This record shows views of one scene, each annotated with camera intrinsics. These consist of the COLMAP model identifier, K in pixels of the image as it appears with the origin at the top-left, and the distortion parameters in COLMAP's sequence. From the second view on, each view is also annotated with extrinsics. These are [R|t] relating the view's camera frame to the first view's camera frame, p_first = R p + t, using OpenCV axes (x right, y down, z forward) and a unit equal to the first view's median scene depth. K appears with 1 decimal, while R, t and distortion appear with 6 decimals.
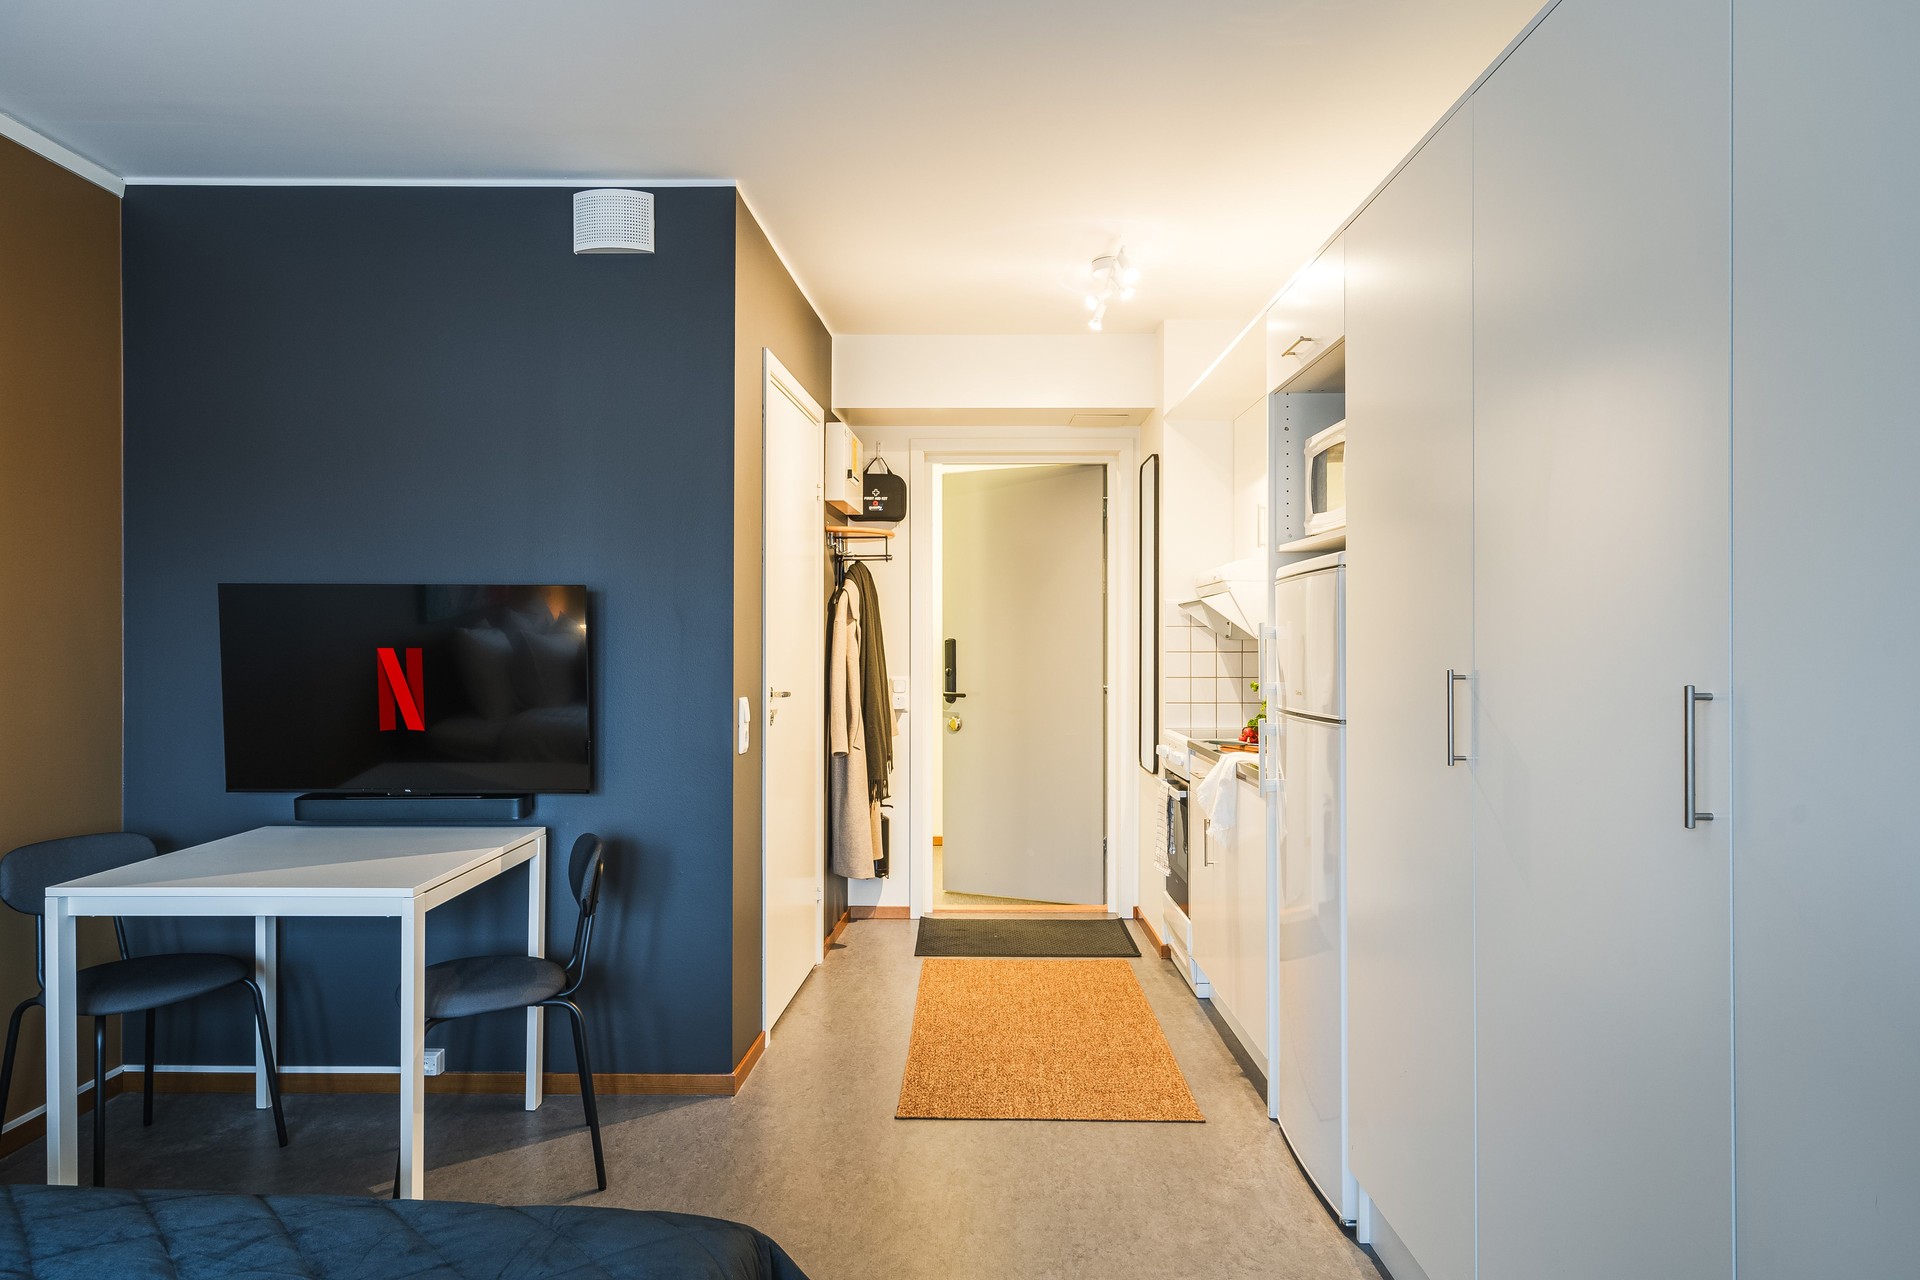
lens RADIAL K [[1159.8, 0, 965.5], [0, 1159.8, 637.1], [0, 0, 1]] dist [-0.001751, 0.000241]
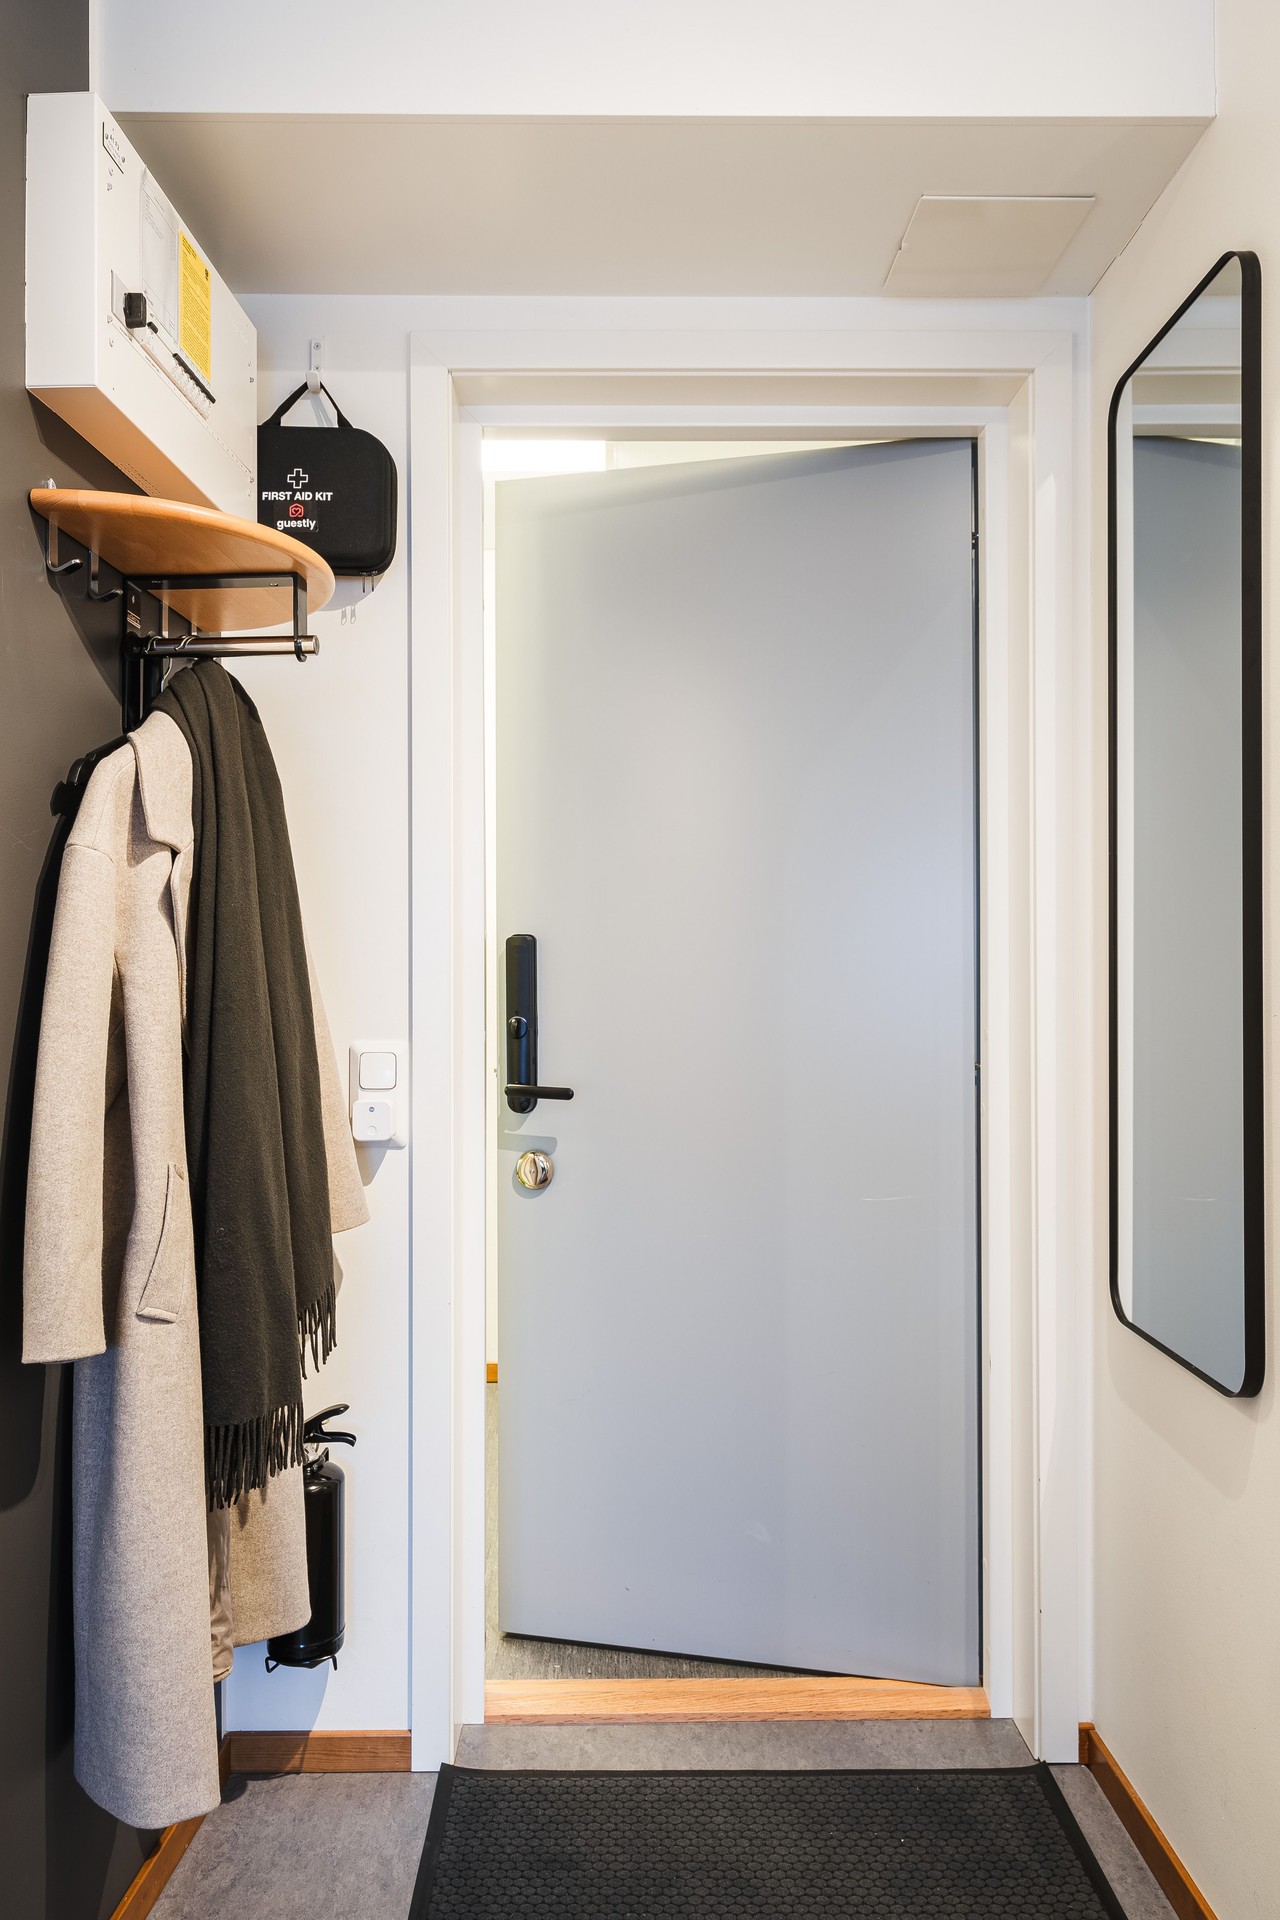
lens RADIAL K [[1318.0, 0, 635.9], [0, 1318.0, 966.1], [0, 0, 1]] dist [0.002695, 0.000319]
pose [[0.999926, -0.002341, 0.011977, 0.012853], [0.002347, 0.999997, -0.000440, 0.013062], [-0.011976, 0.000468, 0.999928, 0.623243]]
